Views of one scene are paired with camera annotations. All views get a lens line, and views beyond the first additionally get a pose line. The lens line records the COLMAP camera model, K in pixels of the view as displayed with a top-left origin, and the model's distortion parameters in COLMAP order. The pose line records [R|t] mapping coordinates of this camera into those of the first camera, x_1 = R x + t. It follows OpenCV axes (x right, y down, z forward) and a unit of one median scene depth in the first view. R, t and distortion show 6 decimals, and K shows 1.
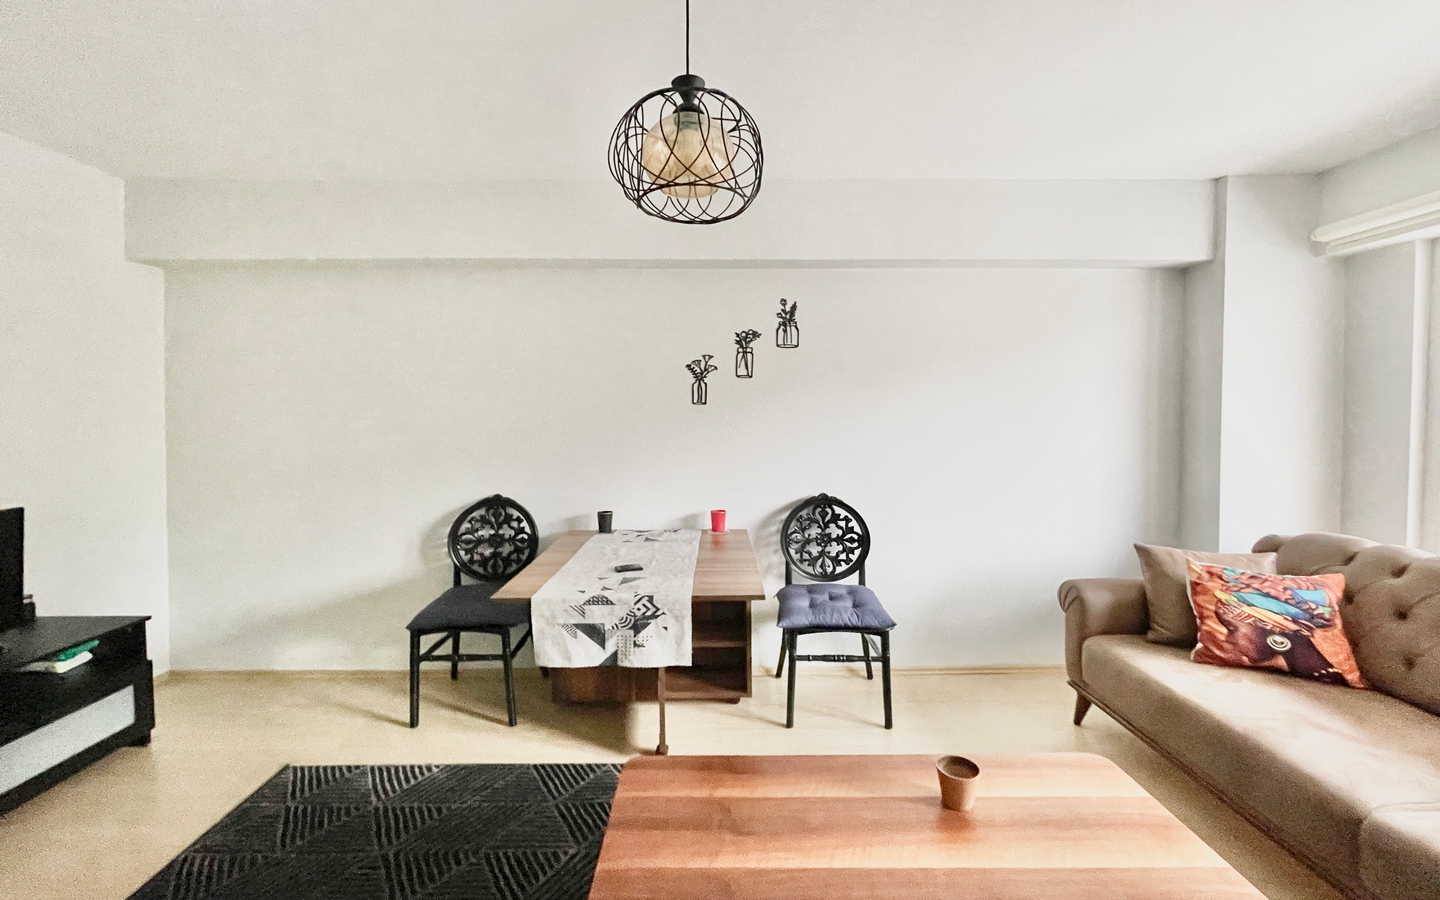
lens RADIAL K [[583.9, 0, 721.0], [0, 583.9, 438.1], [0, 0, 1]] dist [0.020031, -0.000061]
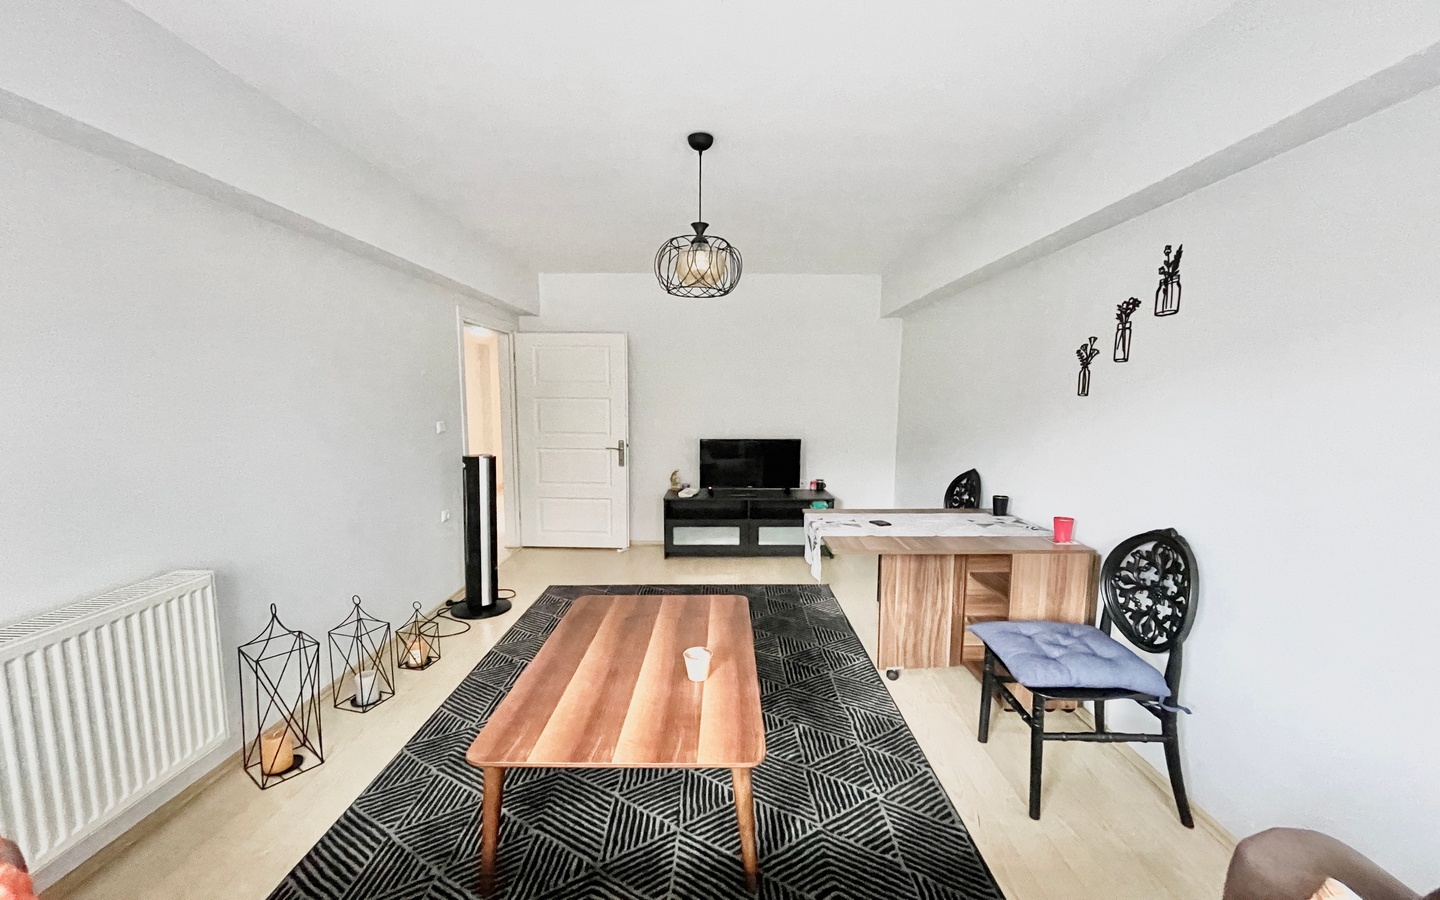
lens RADIAL K [[620.3, 0, 763.3], [0, 620.3, 474.3], [0, 0, 1]] dist [-0.030113, 0.010384]
pose [[0.019768, 0.130075, -0.991307, 0.872217], [-0.034080, 0.991012, 0.129356, -0.044441], [0.999224, 0.031226, 0.024023, 0.509848]]
